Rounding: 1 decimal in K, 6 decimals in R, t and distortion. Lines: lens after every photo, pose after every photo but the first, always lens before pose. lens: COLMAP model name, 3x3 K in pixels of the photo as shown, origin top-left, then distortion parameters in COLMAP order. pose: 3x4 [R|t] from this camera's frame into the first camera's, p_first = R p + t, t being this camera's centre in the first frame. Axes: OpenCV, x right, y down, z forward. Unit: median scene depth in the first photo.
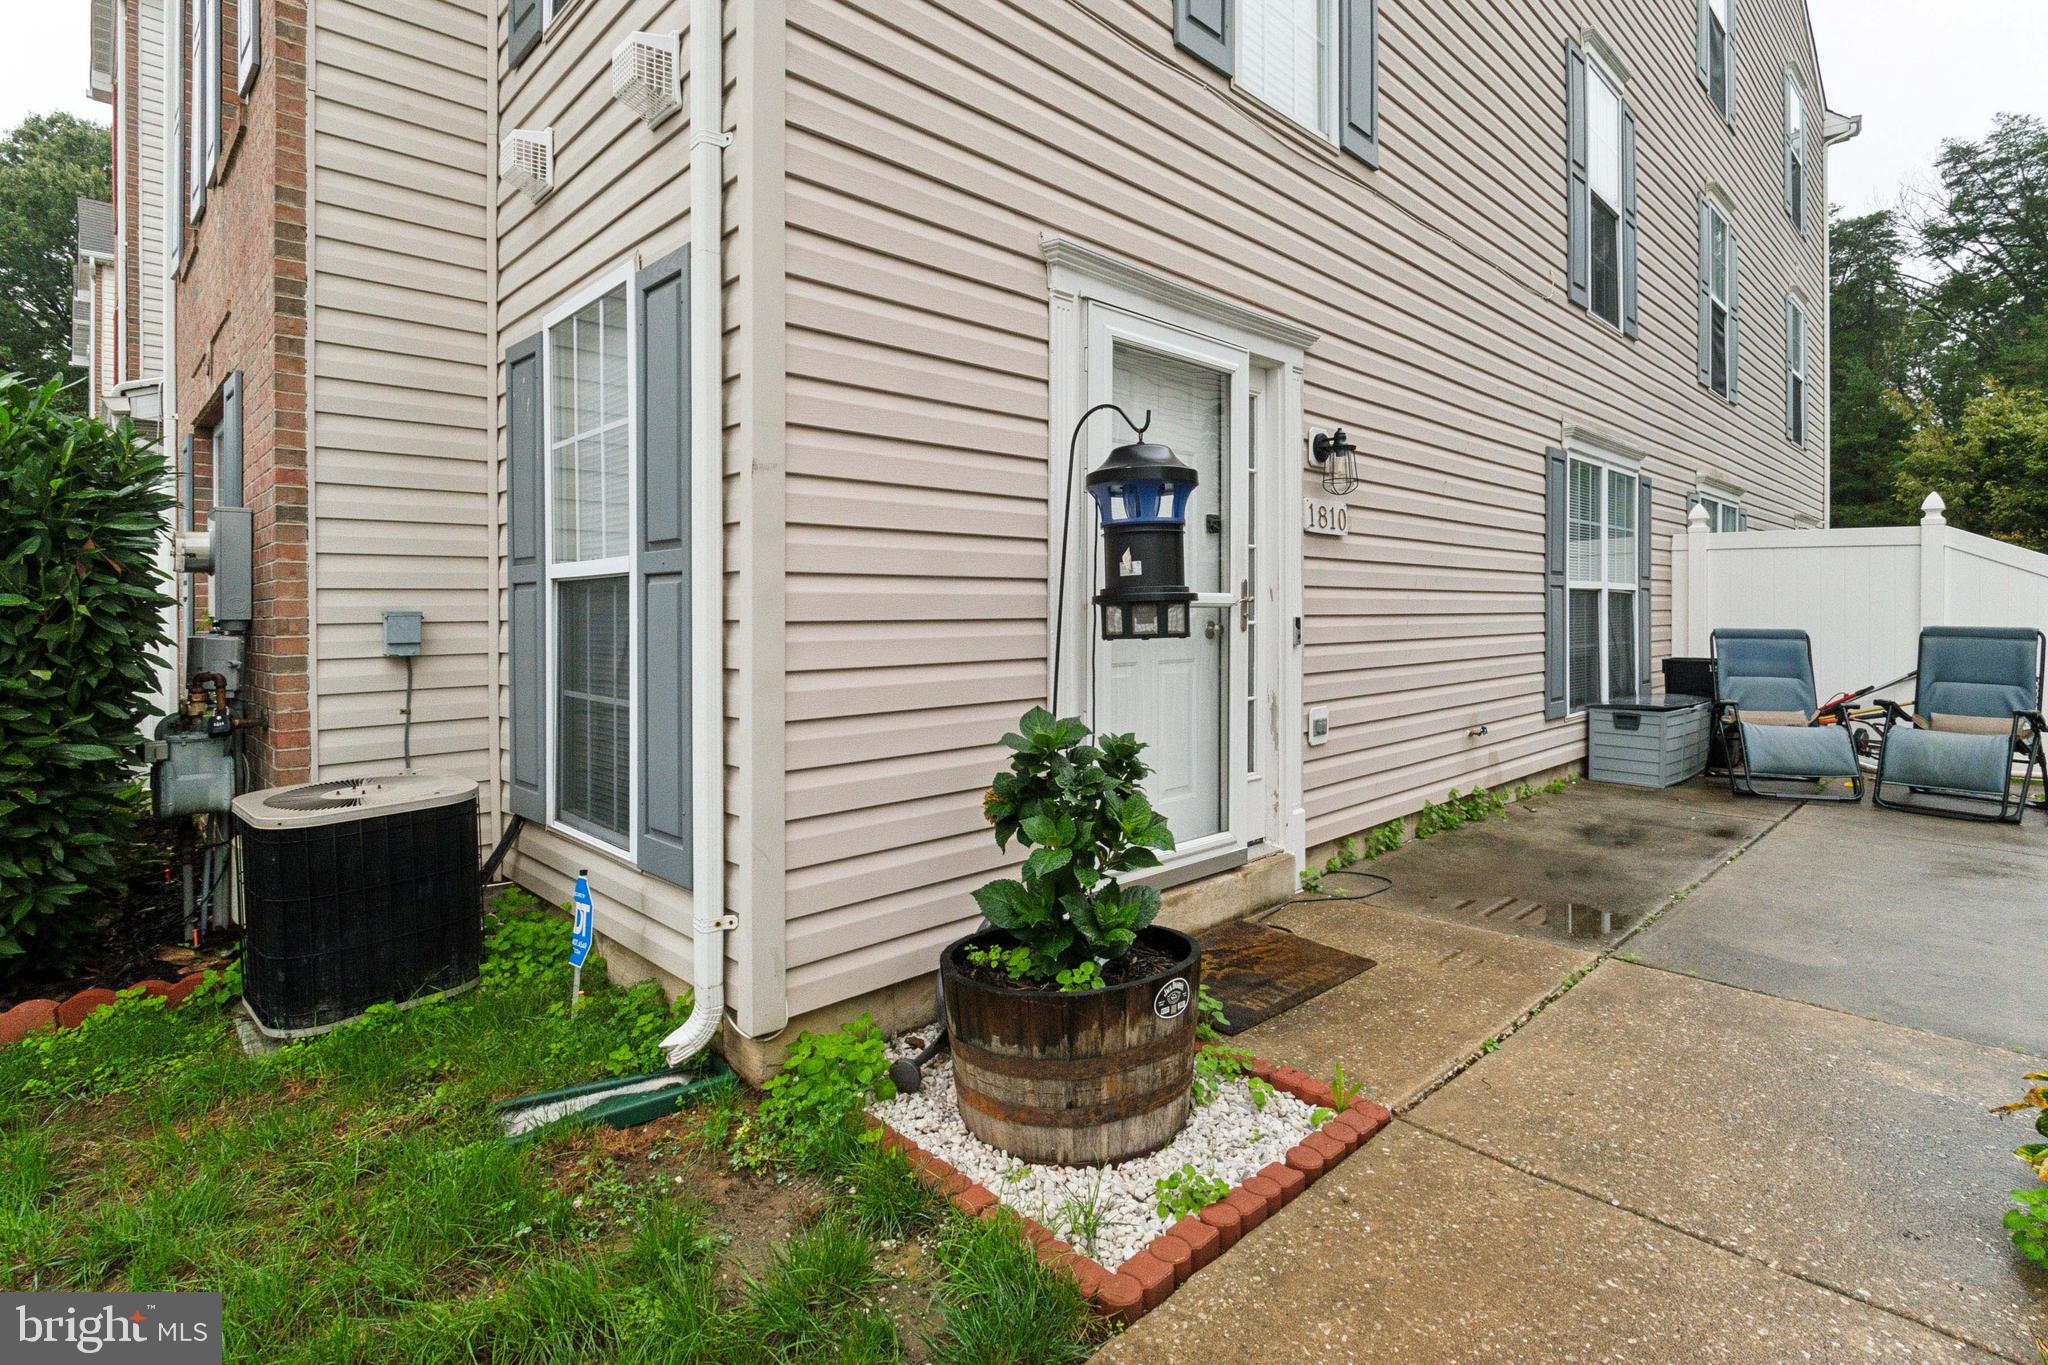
lens RADIAL K [[991.7, 0, 1050.2], [0, 991.7, 617.4], [0, 0, 1]] dist [0.005038, 0.000669]
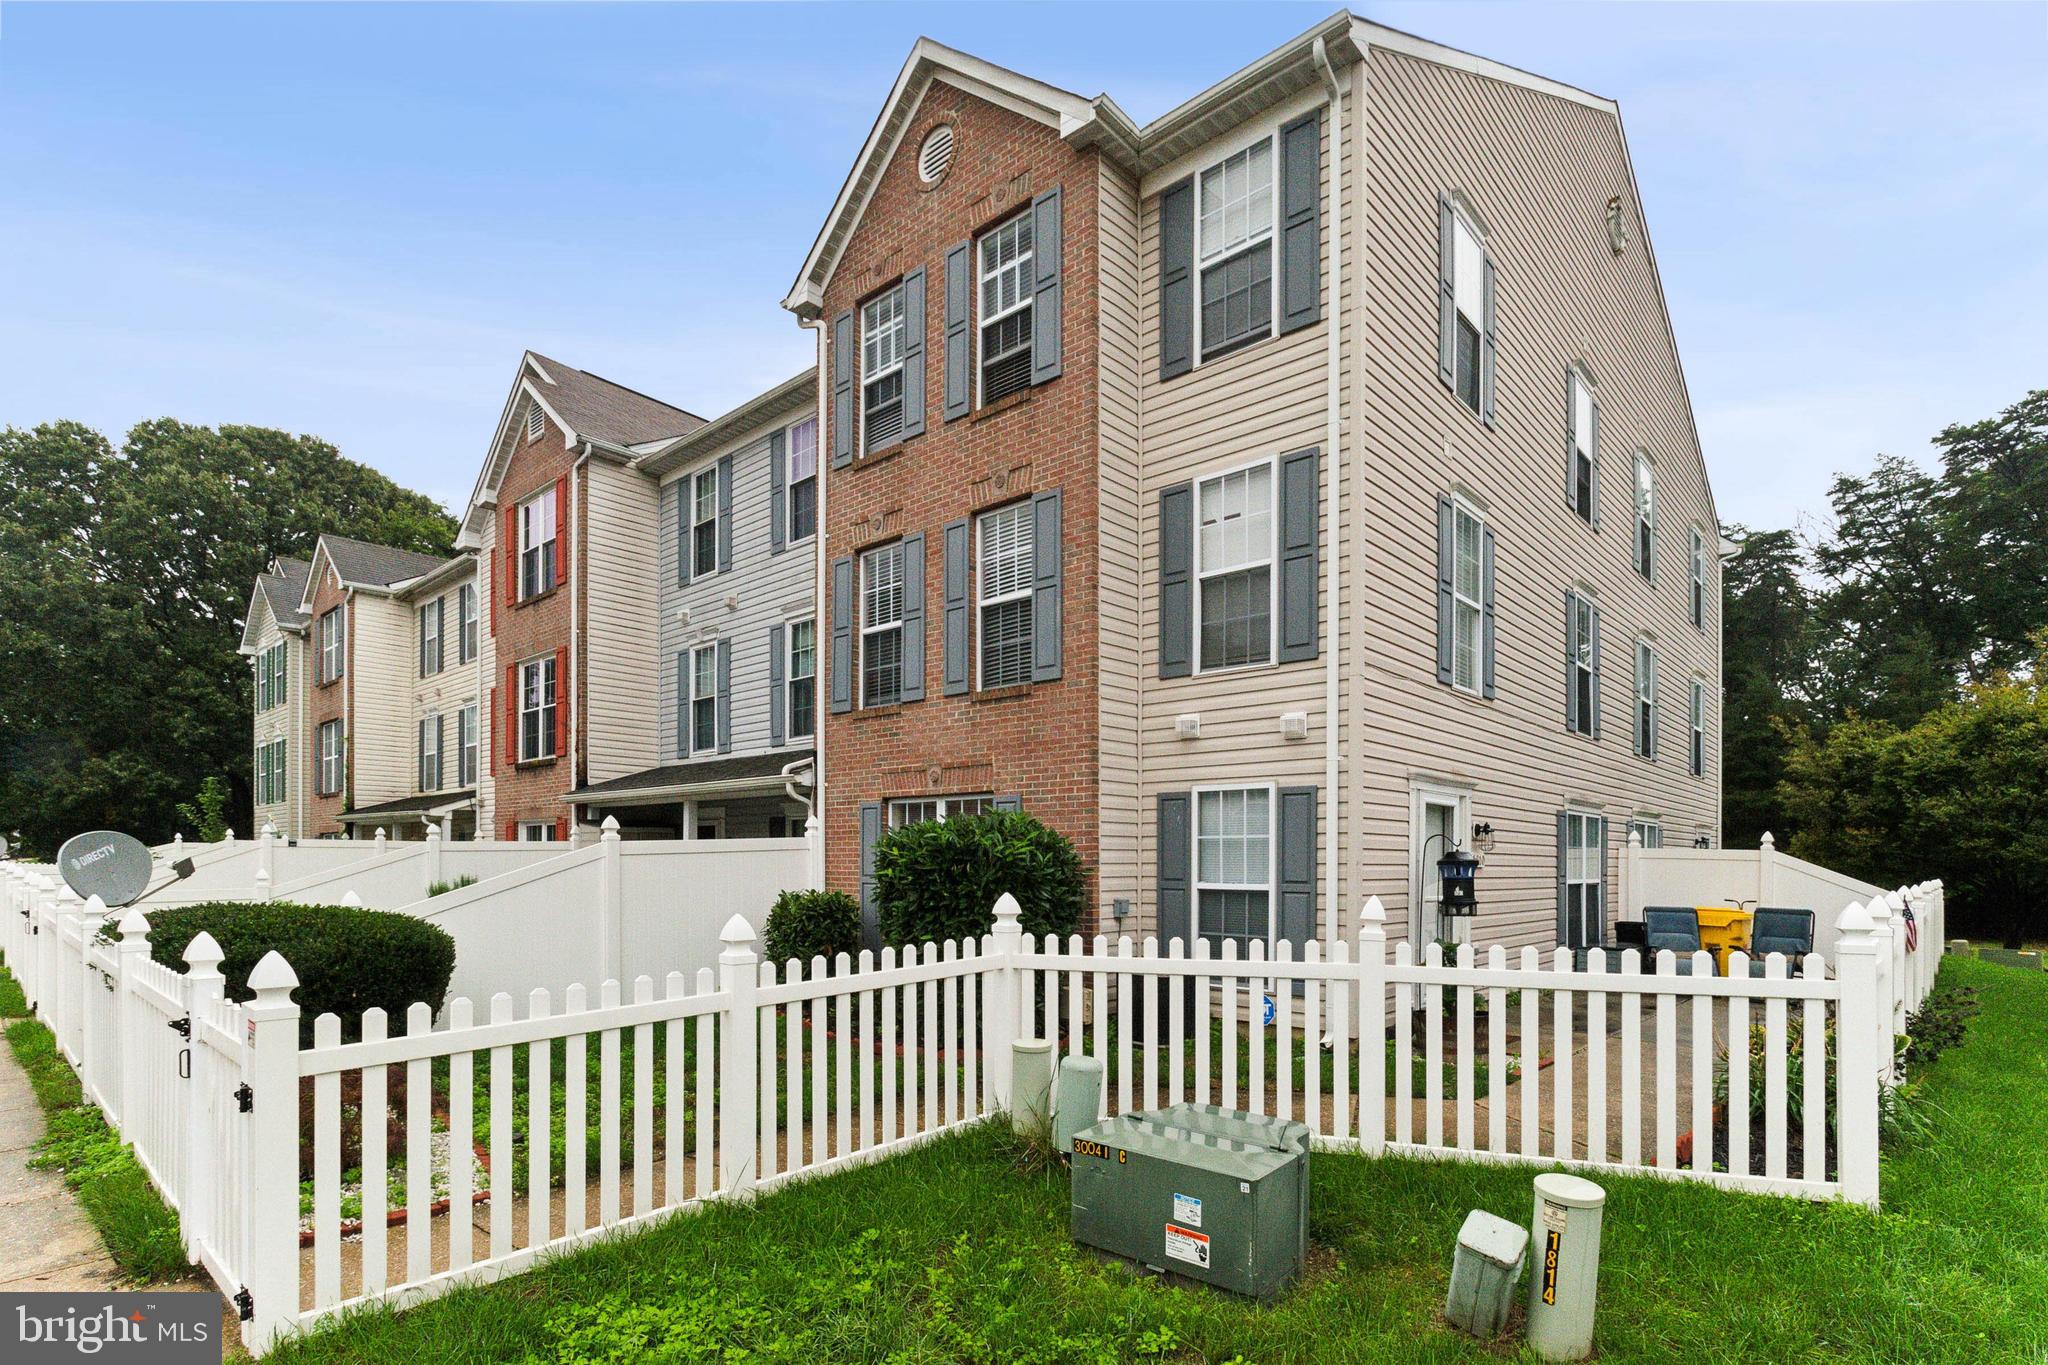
lens RADIAL K [[991.7, 0, 962.9], [0, 991.7, 856.7], [0, 0, 1]] dist [0.005038, 0.000669]
pose [[0.999924, 0.012193, -0.001911, -0.448347], [-0.012215, 0.999853, -0.012011, -0.032720], [0.001765, 0.012033, 0.999926, -0.637656]]
